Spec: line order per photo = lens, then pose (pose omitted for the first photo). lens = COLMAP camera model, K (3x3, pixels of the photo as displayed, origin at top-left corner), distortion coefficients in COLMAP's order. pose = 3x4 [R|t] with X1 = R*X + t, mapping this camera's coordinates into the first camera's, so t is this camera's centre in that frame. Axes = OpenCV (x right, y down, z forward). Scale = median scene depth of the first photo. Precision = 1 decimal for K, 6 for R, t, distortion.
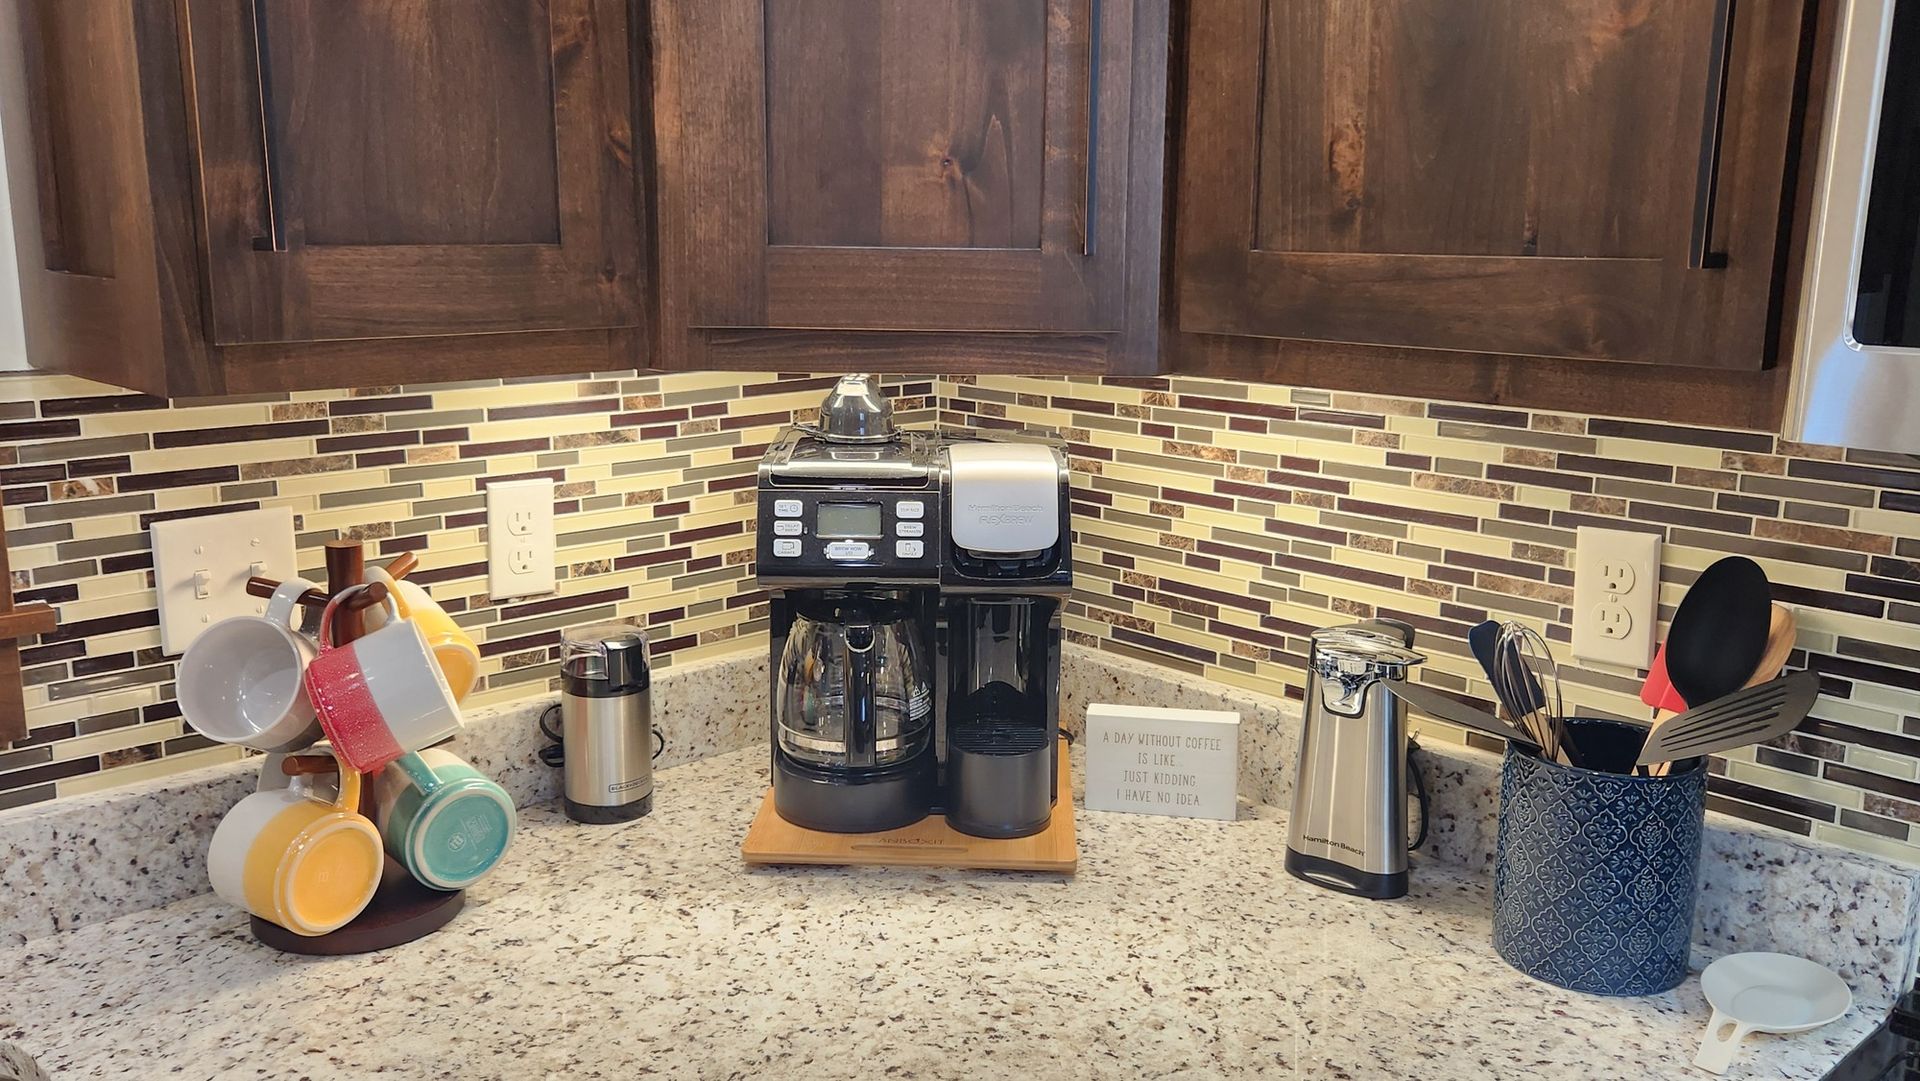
lens RADIAL K [[1653.6, 0, 964.2], [0, 1653.6, 591.7], [0, 0, 1]] dist [0.064408, -0.008760]
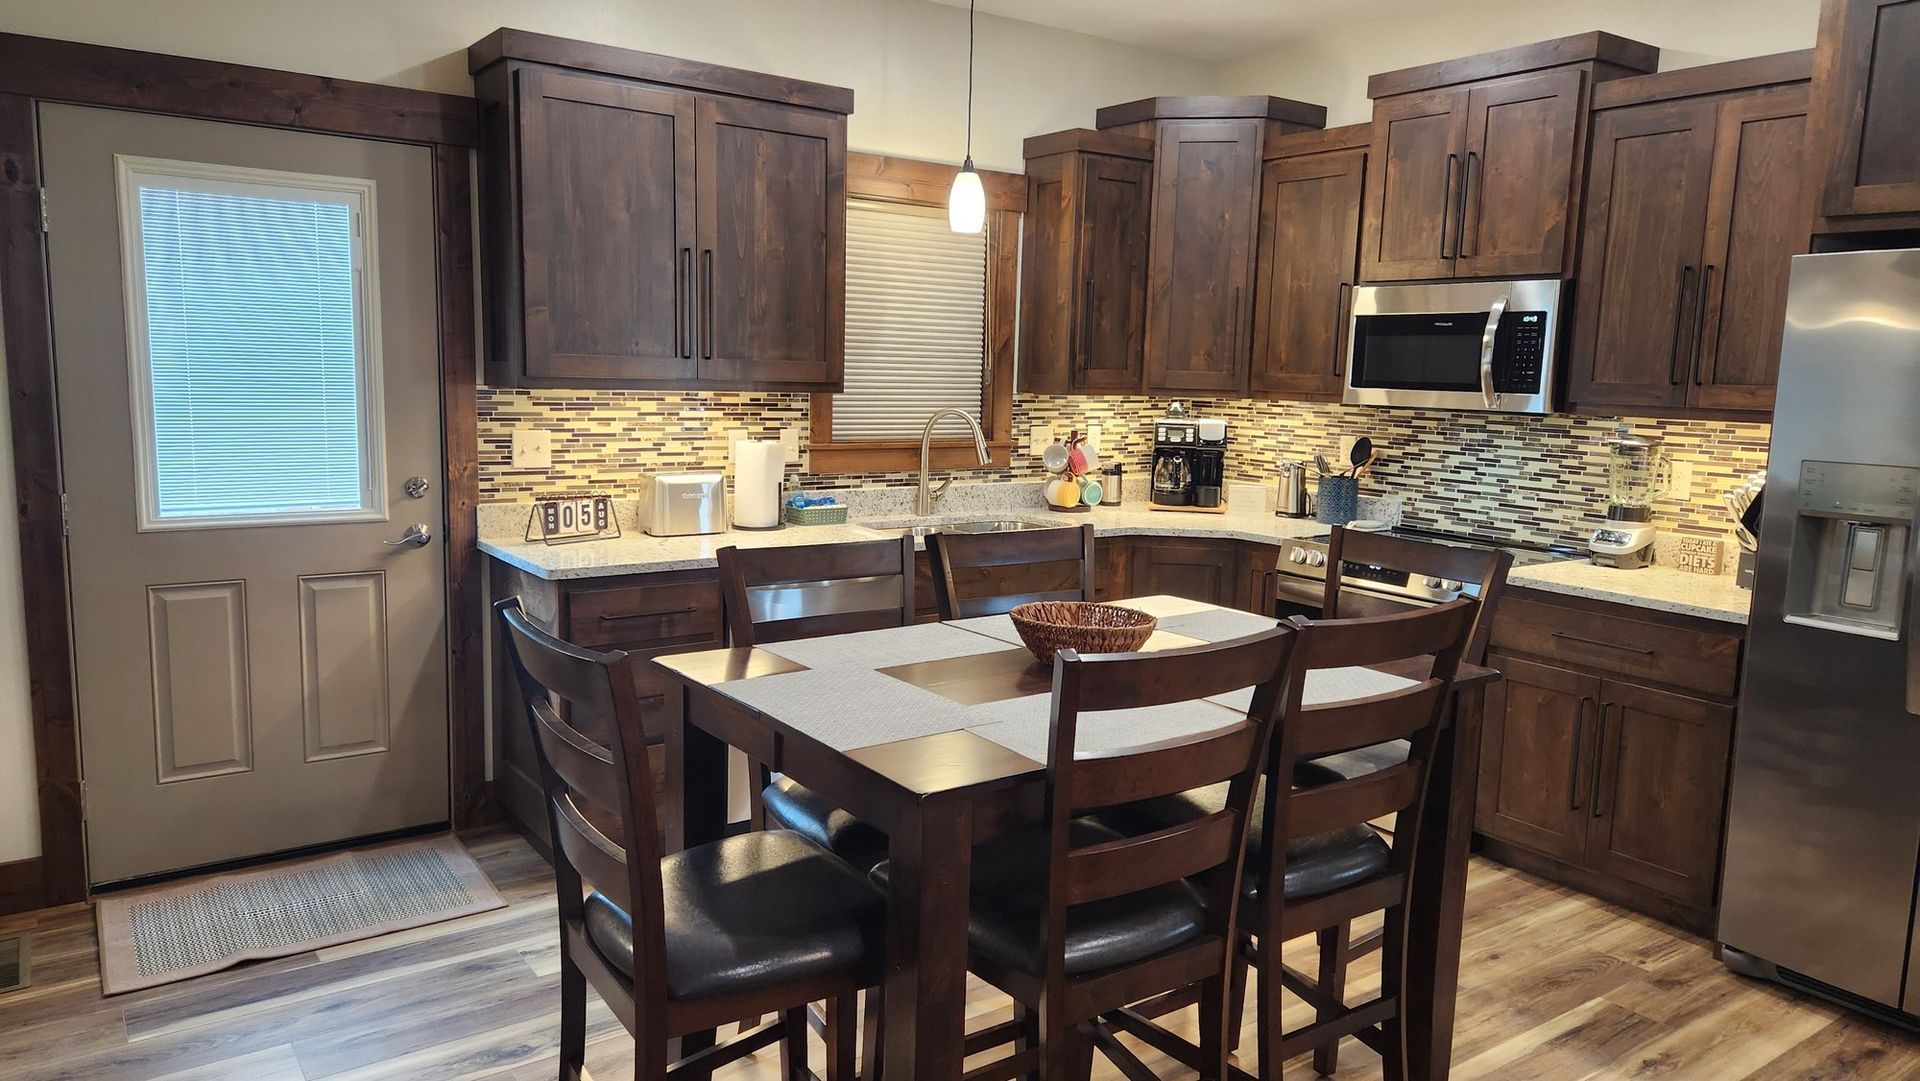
lens RADIAL K [[1275.3, 0, 971.6], [0, 1275.3, 547.3], [0, 0, 1]] dist [0.037371, -0.029273]
pose [[0.990538, 0.037179, -0.132108, -0.148318], [-0.048078, 0.995611, -0.080295, 0.562017], [0.128543, 0.085887, 0.987978, -2.418012]]
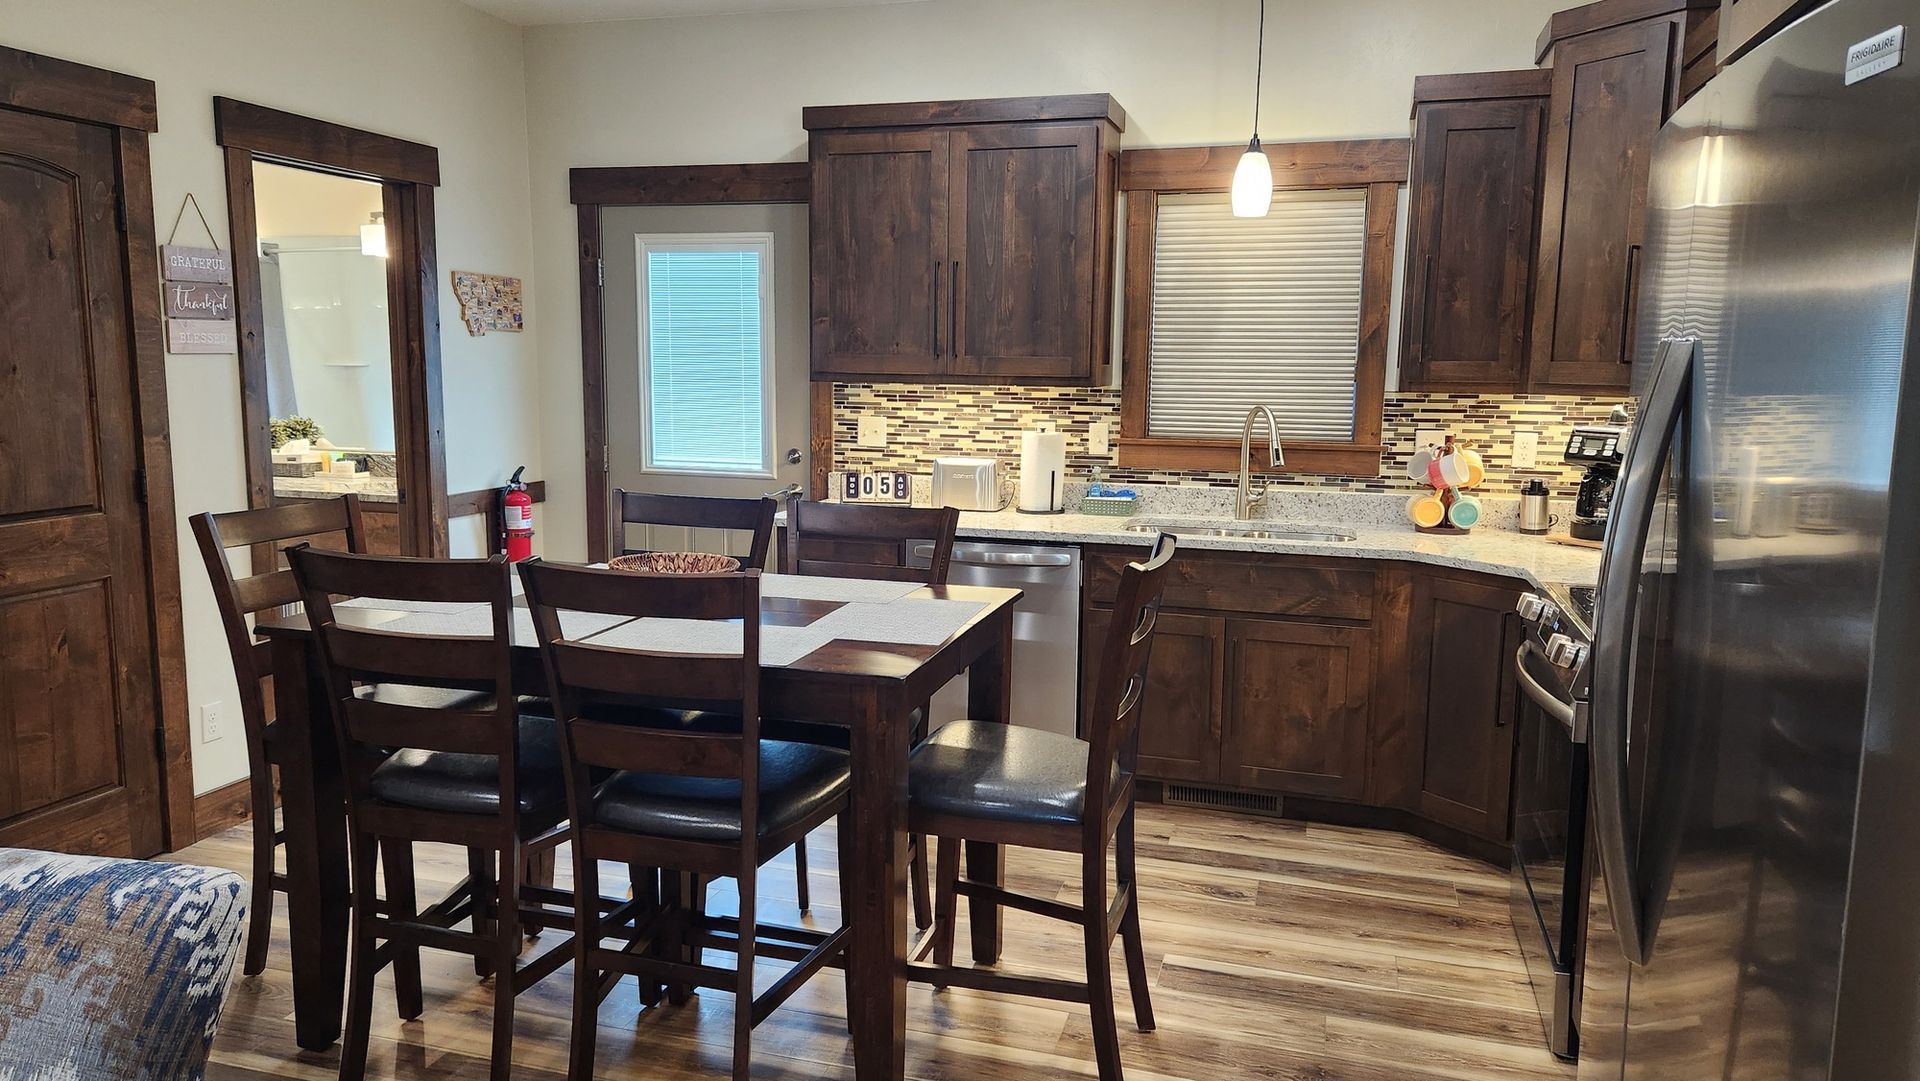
lens RADIAL K [[1275.3, 0, 943.6], [0, 1275.3, 550.7], [0, 0, 1]] dist [0.037371, -0.029273]
pose [[0.484735, 0.127990, -0.865246, 1.584221], [-0.201141, 0.979035, 0.032137, 0.352353], [0.851219, 0.158459, 0.500316, -1.398791]]
